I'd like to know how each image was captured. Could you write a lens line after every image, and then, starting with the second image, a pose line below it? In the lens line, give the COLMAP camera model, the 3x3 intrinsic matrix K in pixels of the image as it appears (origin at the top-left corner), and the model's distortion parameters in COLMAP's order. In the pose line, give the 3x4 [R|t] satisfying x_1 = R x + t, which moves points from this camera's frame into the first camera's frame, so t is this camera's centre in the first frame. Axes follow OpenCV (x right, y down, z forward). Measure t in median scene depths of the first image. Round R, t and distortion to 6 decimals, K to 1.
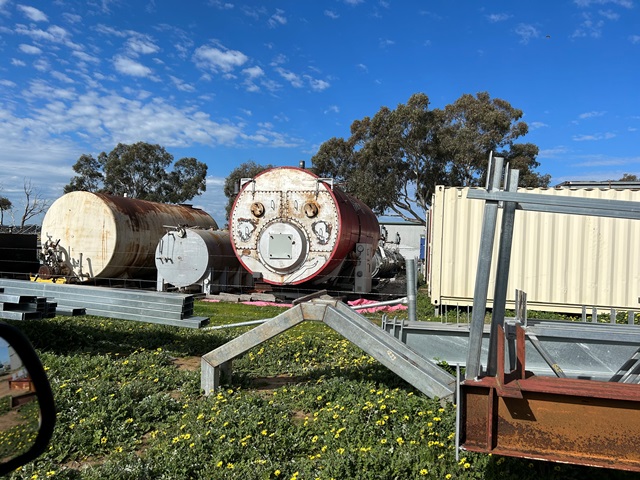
lens RADIAL K [[476.4, 0, 320.2], [0, 476.4, 250.3], [0, 0, 1]] dist [0.059835, -0.057284]
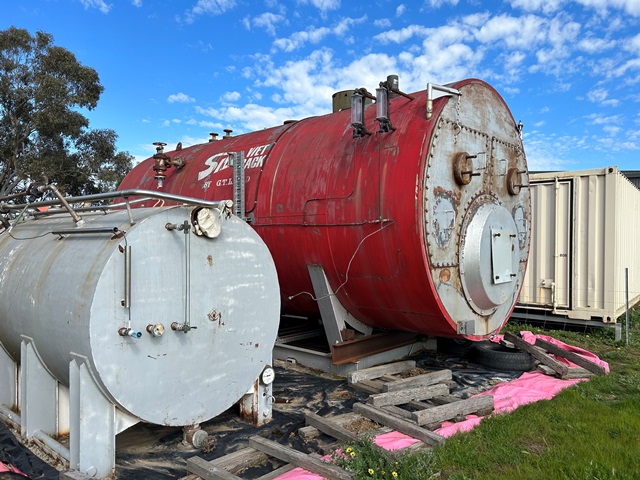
lens RADIAL K [[476.4, 0, 320.2], [0, 476.4, 250.3], [0, 0, 1]] dist [0.059835, -0.057284]
pose [[0.481798, -0.044386, 0.875157, -0.553191], [0.011934, 0.998956, 0.044095, -0.035154], [-0.876201, -0.010800, 0.481825, 0.899666]]
